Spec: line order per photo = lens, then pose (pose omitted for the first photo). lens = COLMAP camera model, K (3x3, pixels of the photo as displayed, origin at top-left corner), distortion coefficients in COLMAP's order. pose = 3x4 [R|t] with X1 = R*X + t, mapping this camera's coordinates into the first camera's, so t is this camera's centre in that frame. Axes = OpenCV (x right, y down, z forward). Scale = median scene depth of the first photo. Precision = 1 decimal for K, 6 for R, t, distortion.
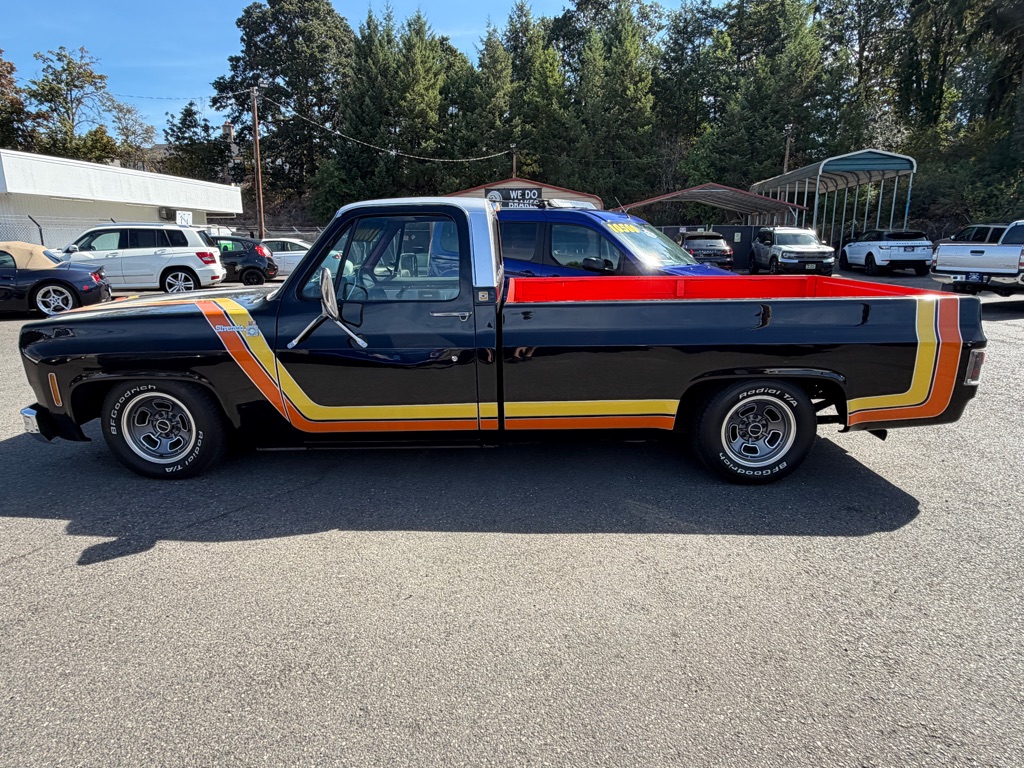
lens RADIAL K [[601.2, 0, 508.6], [0, 601.2, 387.8], [0, 0, 1]] dist [0.000827, -0.000414]
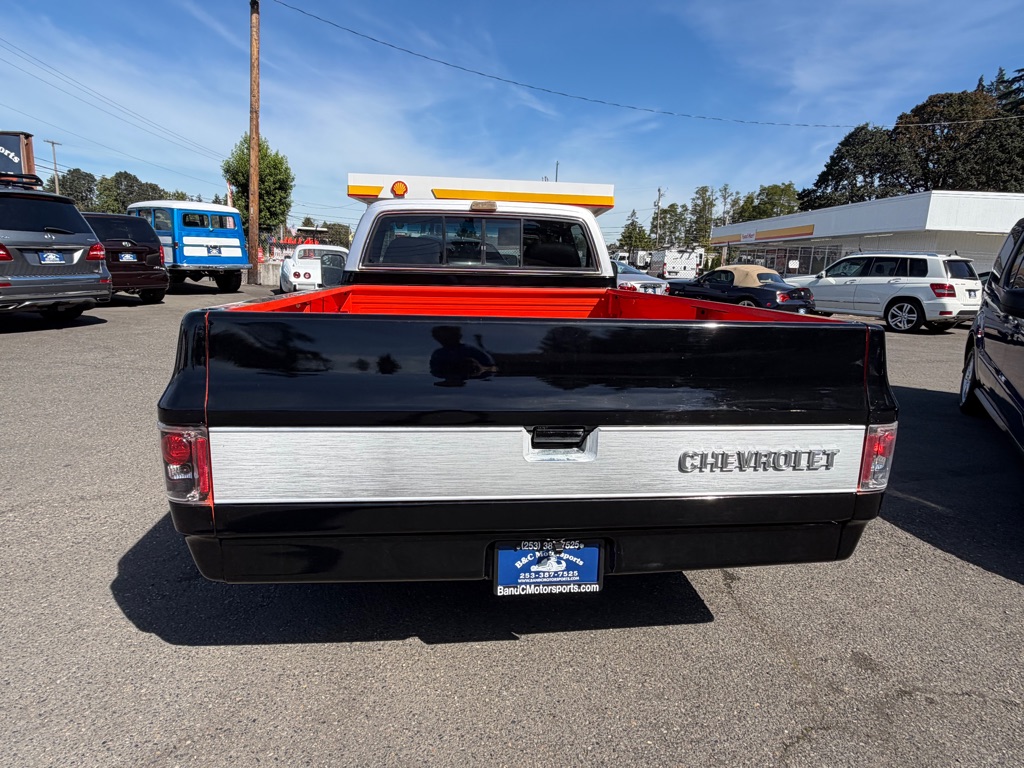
lens RADIAL K [[601.2, 0, 512.5], [0, 601.2, 385.1], [0, 0, 1]] dist [0.000827, -0.000414]
pose [[0.134803, 0.203475, -0.969756, 0.105997], [-0.270975, 0.948951, 0.161443, -0.019989], [0.953101, 0.241016, 0.183058, 0.097618]]
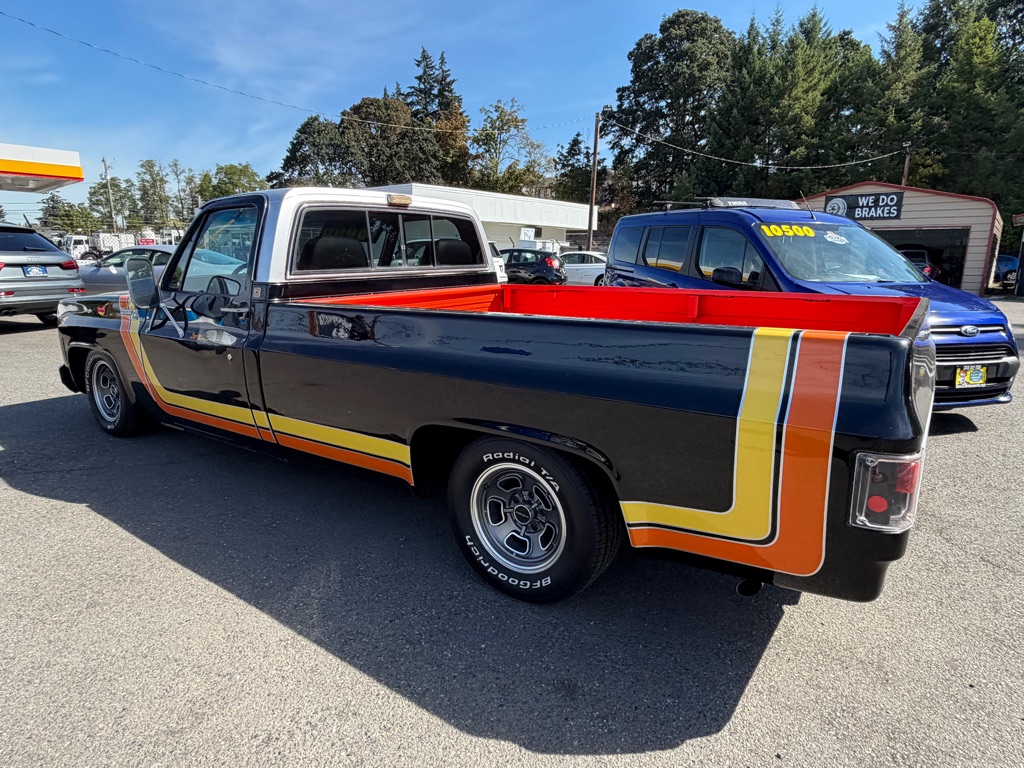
lens RADIAL K [[601.2, 0, 514.3], [0, 601.2, 382.1], [0, 0, 1]] dist [0.000827, -0.000414]
pose [[0.824138, 0.124235, -0.552596, 0.066787], [-0.144165, 0.989526, 0.007458, -0.006861], [0.547735, 0.073519, 0.833416, 0.039302]]
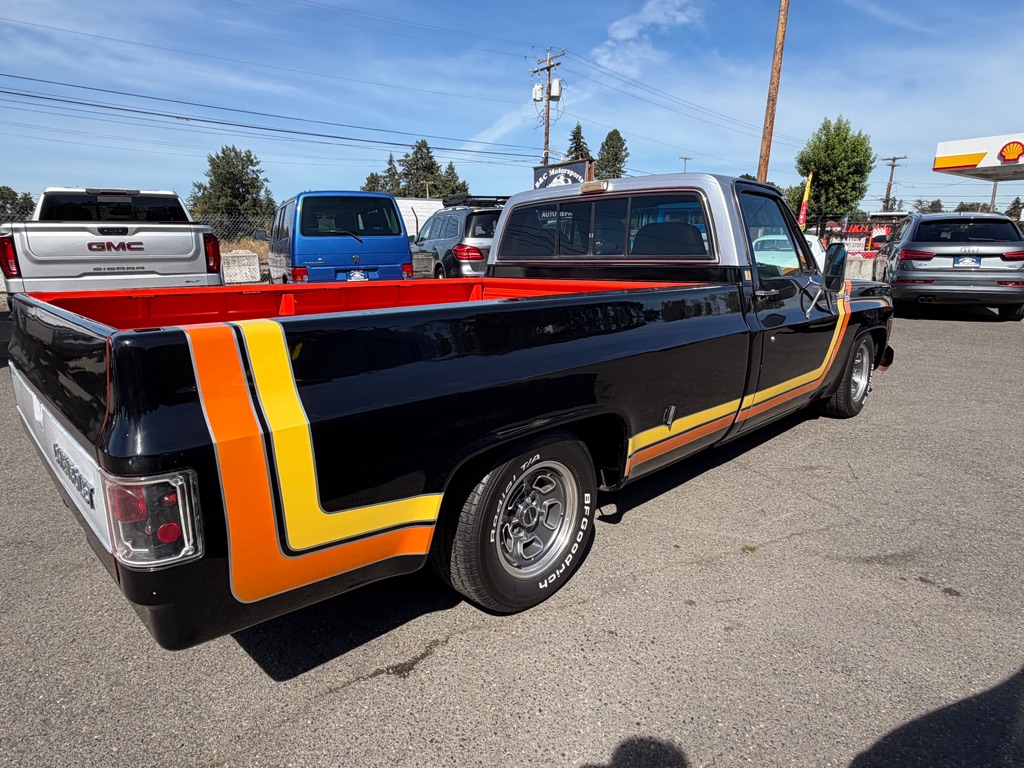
lens RADIAL K [[601.2, 0, 509.4], [0, 601.2, 383.6], [0, 0, 1]] dist [0.000827, -0.000414]
pose [[-0.713302, 0.161714, -0.681945, 0.073759], [-0.160474, 0.909482, 0.383524, -0.037164], [0.682238, 0.383003, -0.622784, 0.163921]]
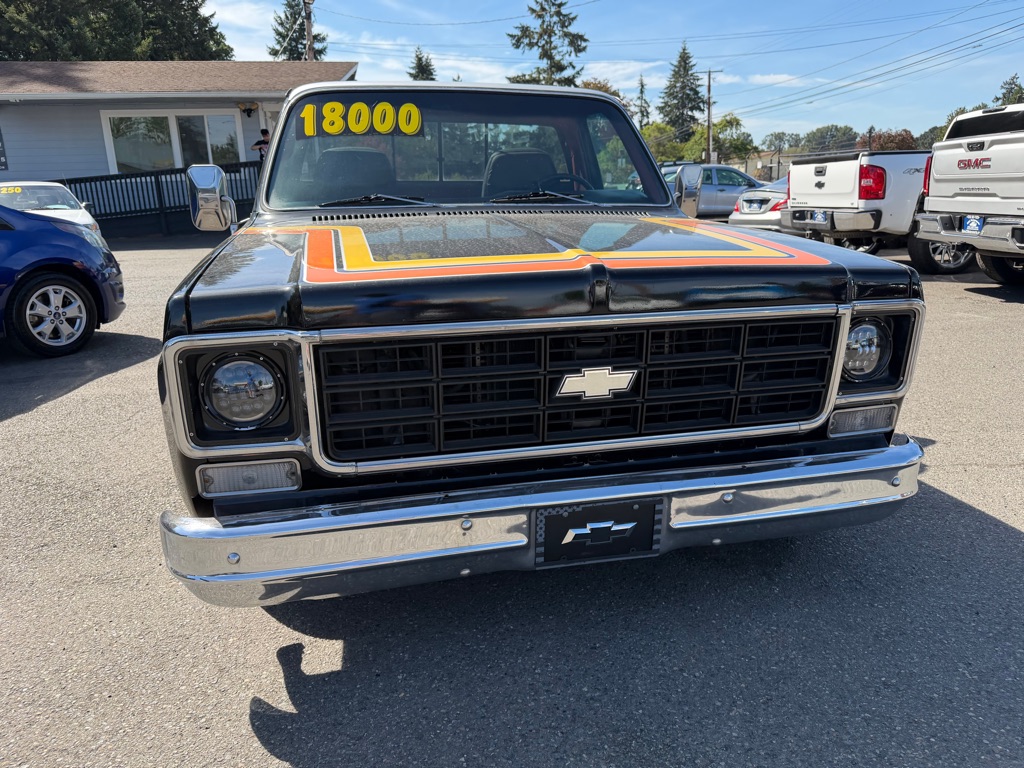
lens RADIAL K [[723.8, 0, 515.8], [0, 723.8, 385.8], [0, 0, 1]] dist [0.019180, -0.028602]
pose [[-0.235661, -0.251258, 0.938794, -0.112713], [0.249981, 0.917824, 0.308397, -0.023895], [-0.939135, 0.307358, -0.153485, 0.122467]]
